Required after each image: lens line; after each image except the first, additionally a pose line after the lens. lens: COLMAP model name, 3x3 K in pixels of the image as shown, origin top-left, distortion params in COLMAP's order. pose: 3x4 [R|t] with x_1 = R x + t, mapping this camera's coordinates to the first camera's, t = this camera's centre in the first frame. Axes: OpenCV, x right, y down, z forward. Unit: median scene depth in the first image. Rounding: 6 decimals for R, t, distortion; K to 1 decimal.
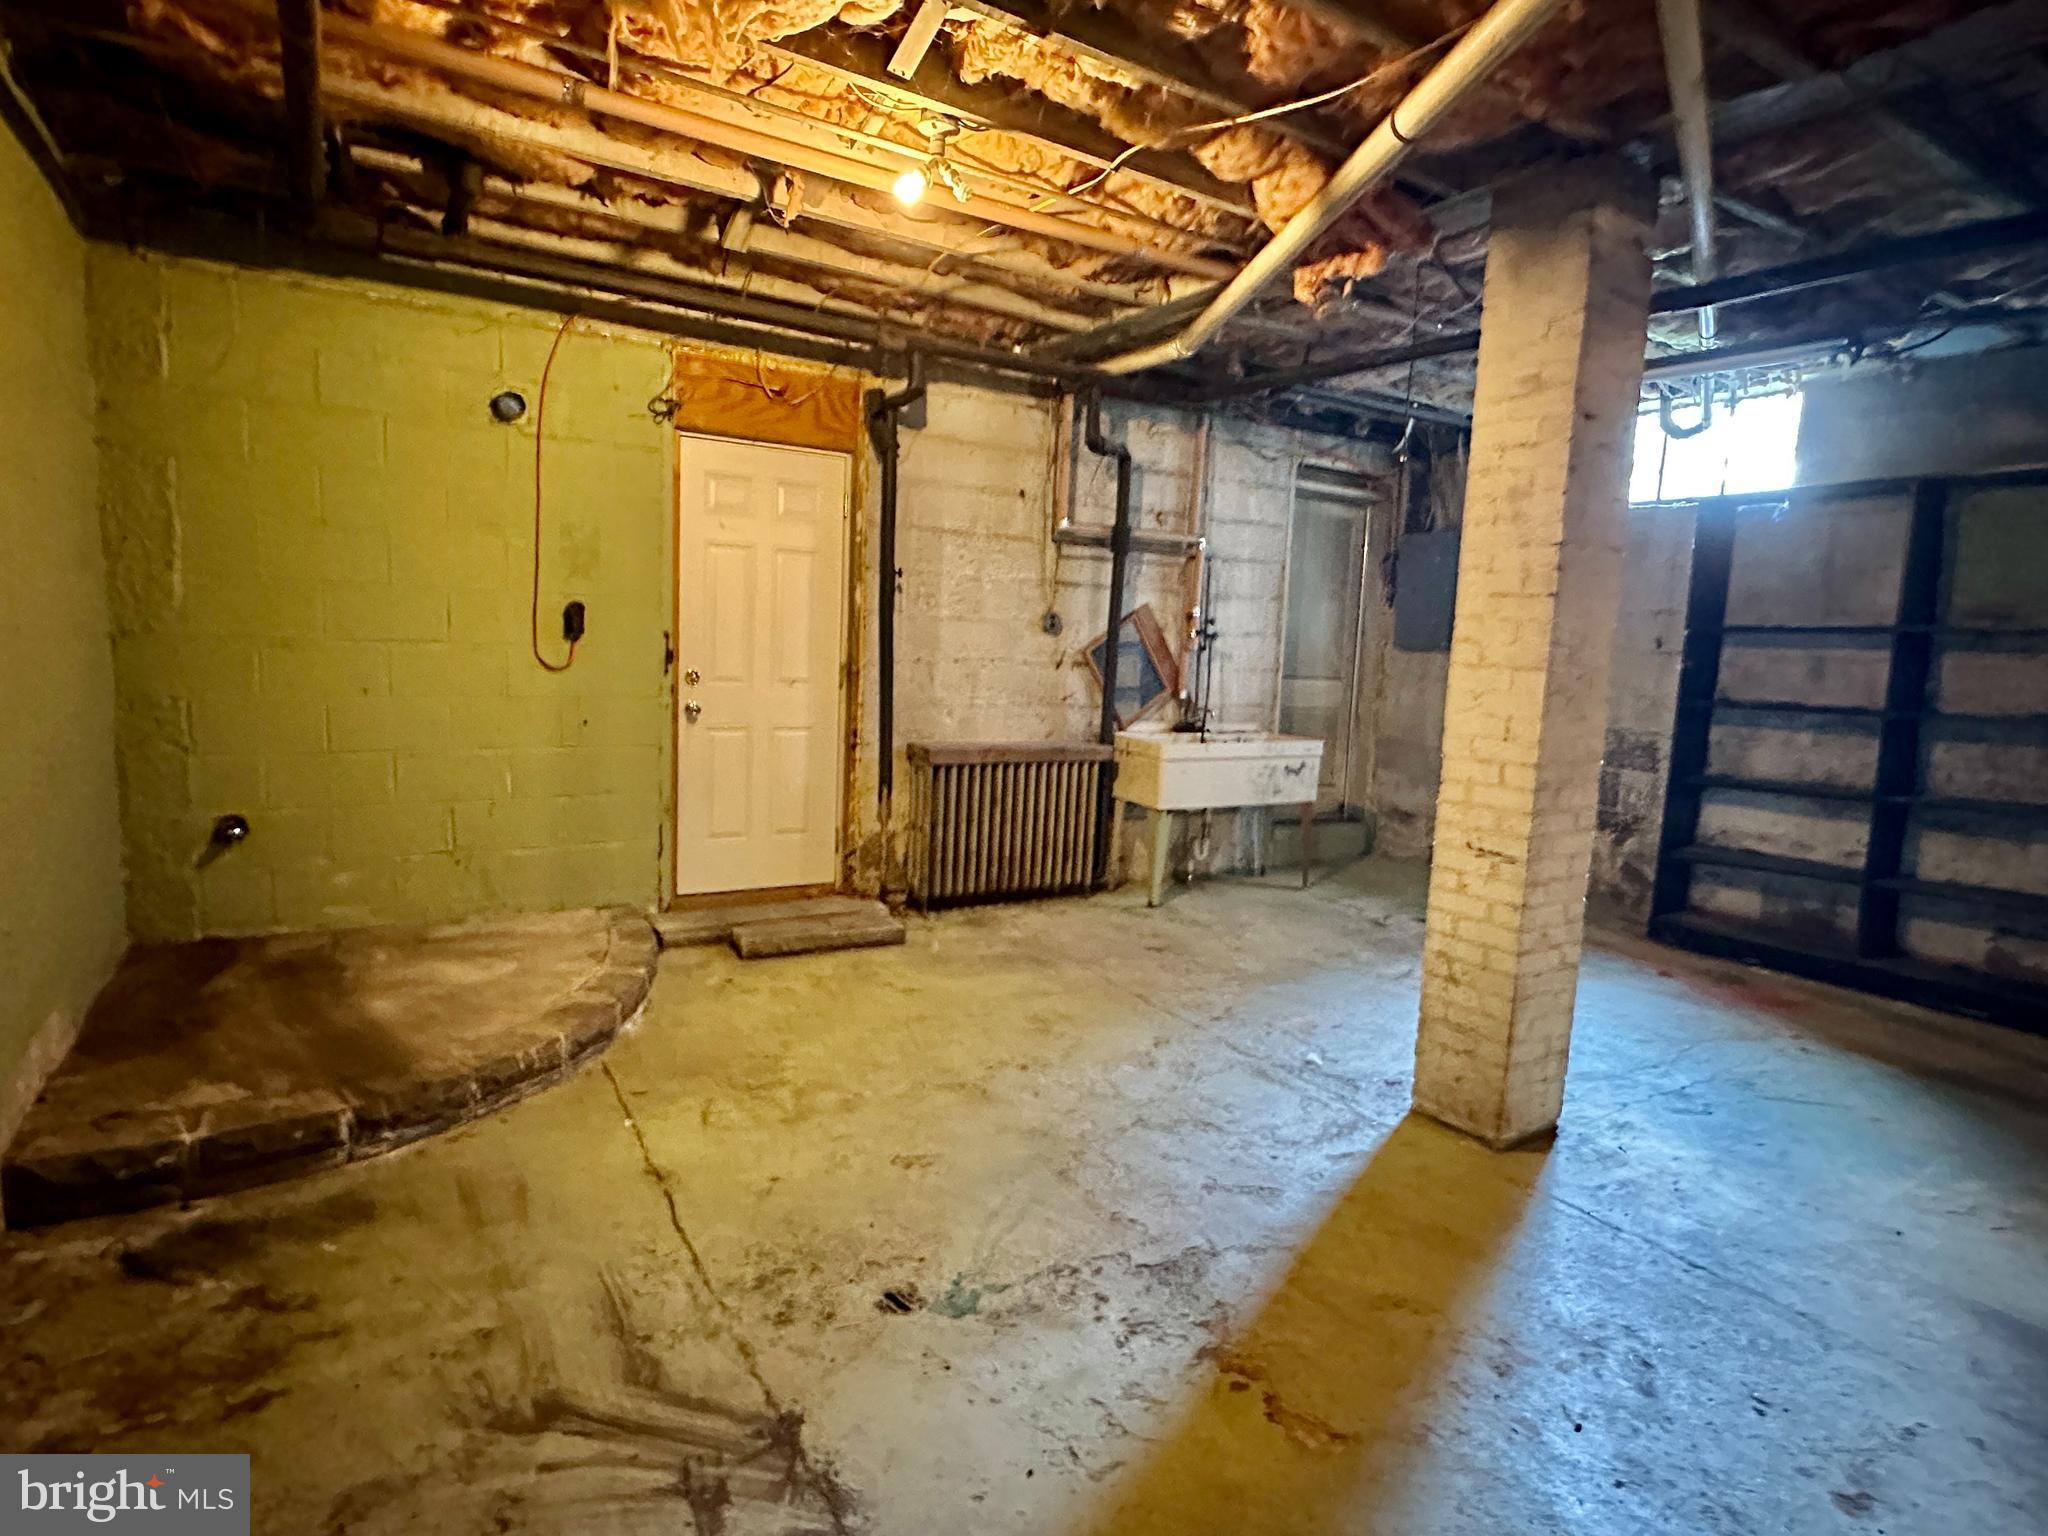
lens RADIAL K [[1113.5, 0, 1028.8], [0, 1113.5, 774.8], [0, 0, 1]] dist [-0.000855, 0.000189]
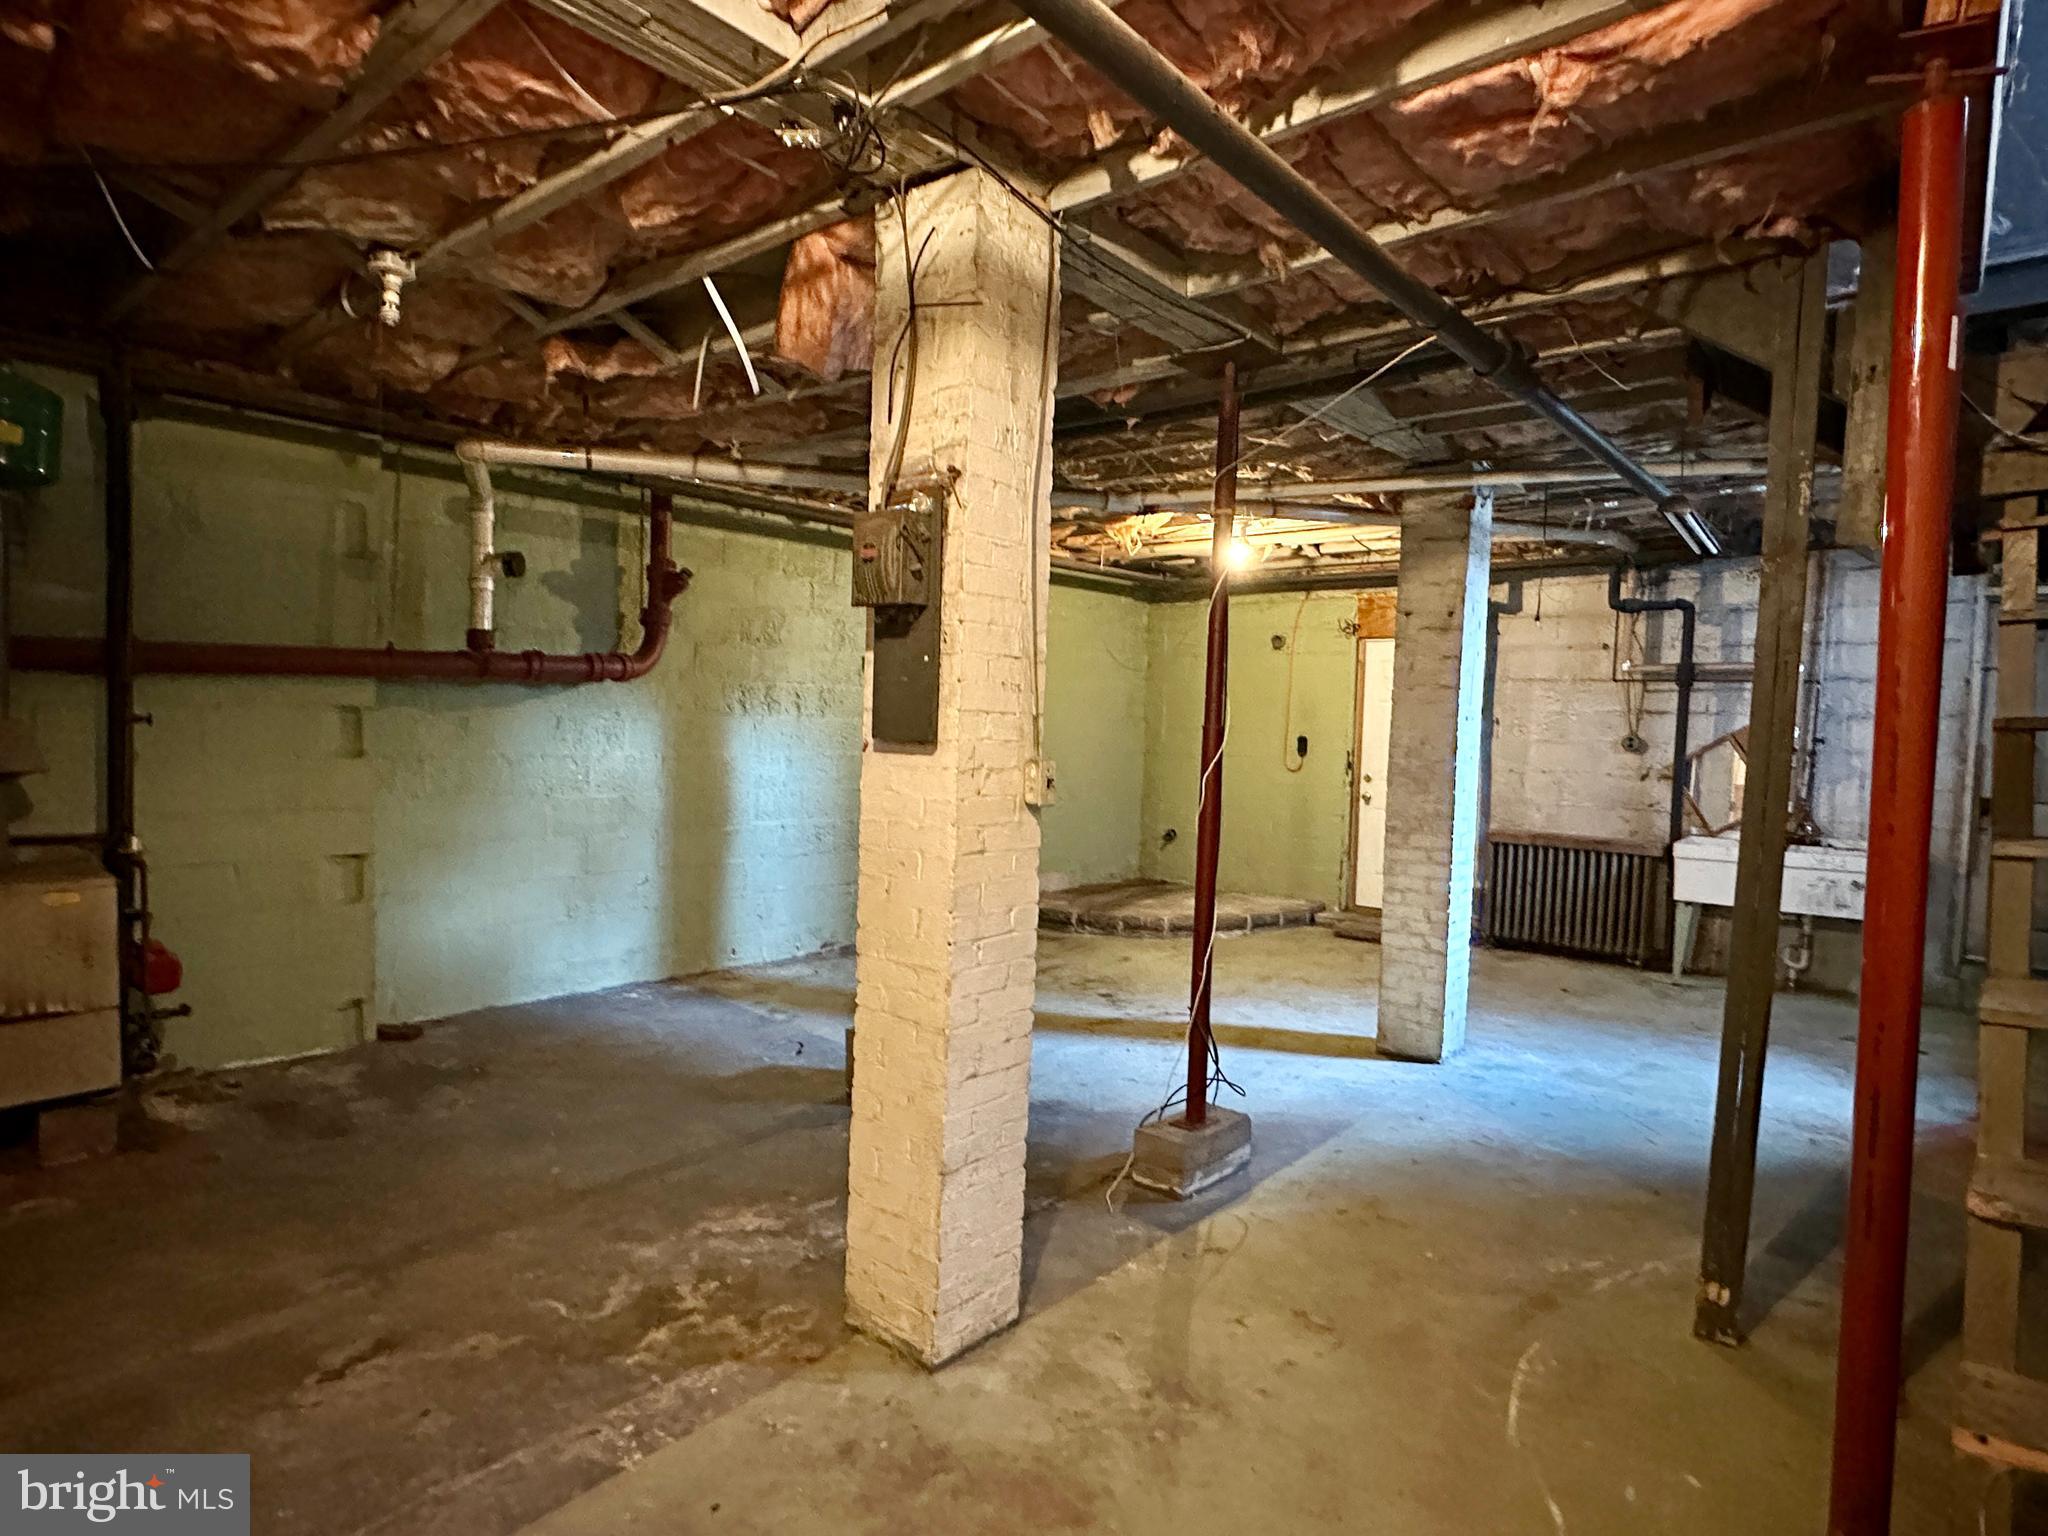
lens RADIAL K [[1113.5, 0, 1028.8], [0, 1113.5, 774.8], [0, 0, 1]] dist [-0.000855, 0.000189]
pose [[0.317551, 0.009287, -0.948196, 1.043006], [-0.131926, 0.990660, -0.034479, 0.032493], [0.939019, 0.136040, 0.315810, -0.031851]]
